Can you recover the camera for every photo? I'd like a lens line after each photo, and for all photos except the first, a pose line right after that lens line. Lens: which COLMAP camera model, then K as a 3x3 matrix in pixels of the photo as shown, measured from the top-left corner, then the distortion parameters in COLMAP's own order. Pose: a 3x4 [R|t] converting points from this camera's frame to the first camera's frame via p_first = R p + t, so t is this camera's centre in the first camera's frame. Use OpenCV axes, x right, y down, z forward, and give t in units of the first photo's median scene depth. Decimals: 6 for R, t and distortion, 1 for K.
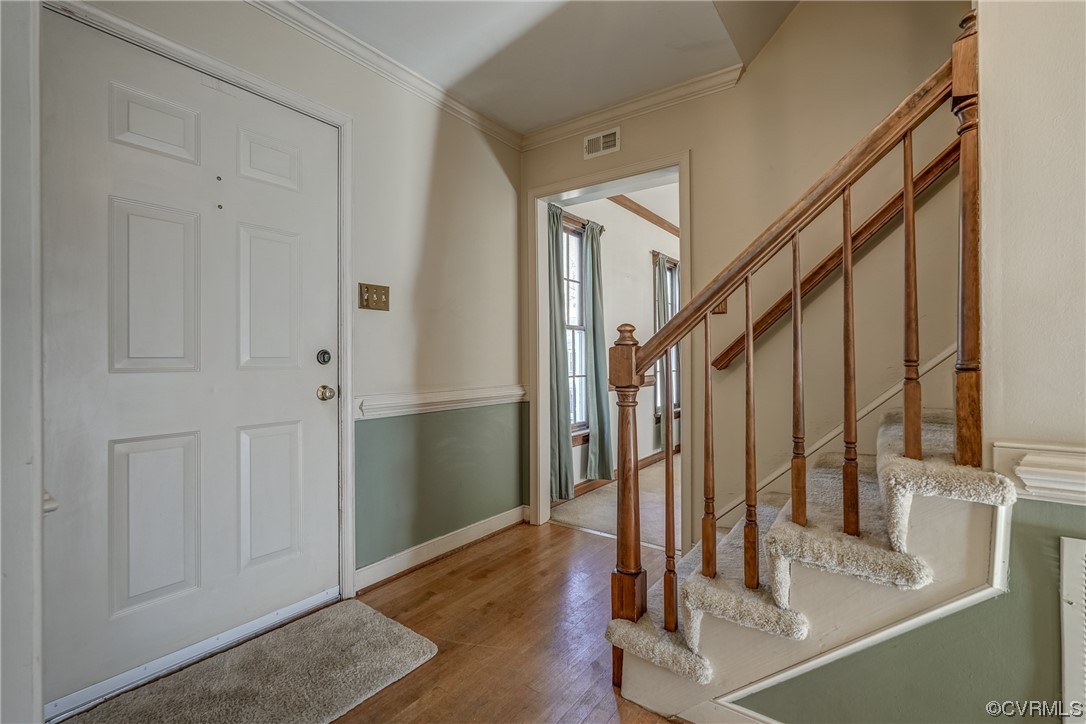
lens RADIAL K [[484.5, 0, 543.9], [0, 484.5, 355.6], [0, 0, 1]] dist [0.000621, 0.000410]
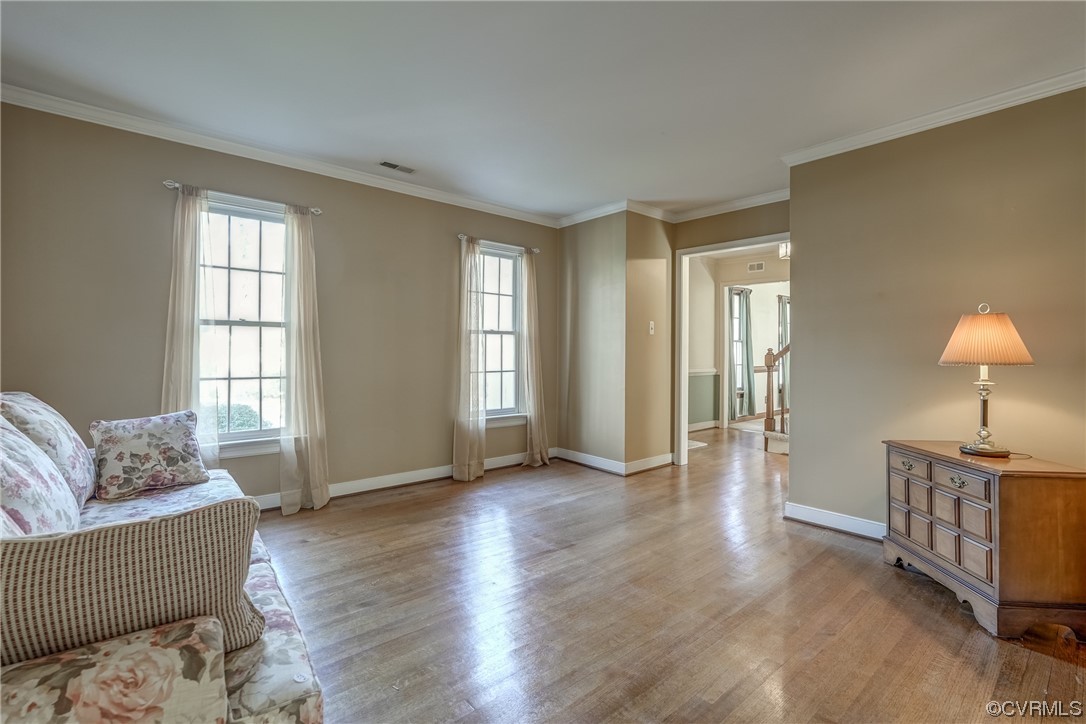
lens RADIAL K [[506.2, 0, 543.8], [0, 506.2, 347.0], [0, 0, 1]] dist [-0.000443, 0.000059]
pose [[0.977893, 0.012257, -0.208744, -0.336136], [-0.012147, 0.999925, 0.001811, -0.030336], [0.208751, 0.000765, 0.977969, -1.473449]]
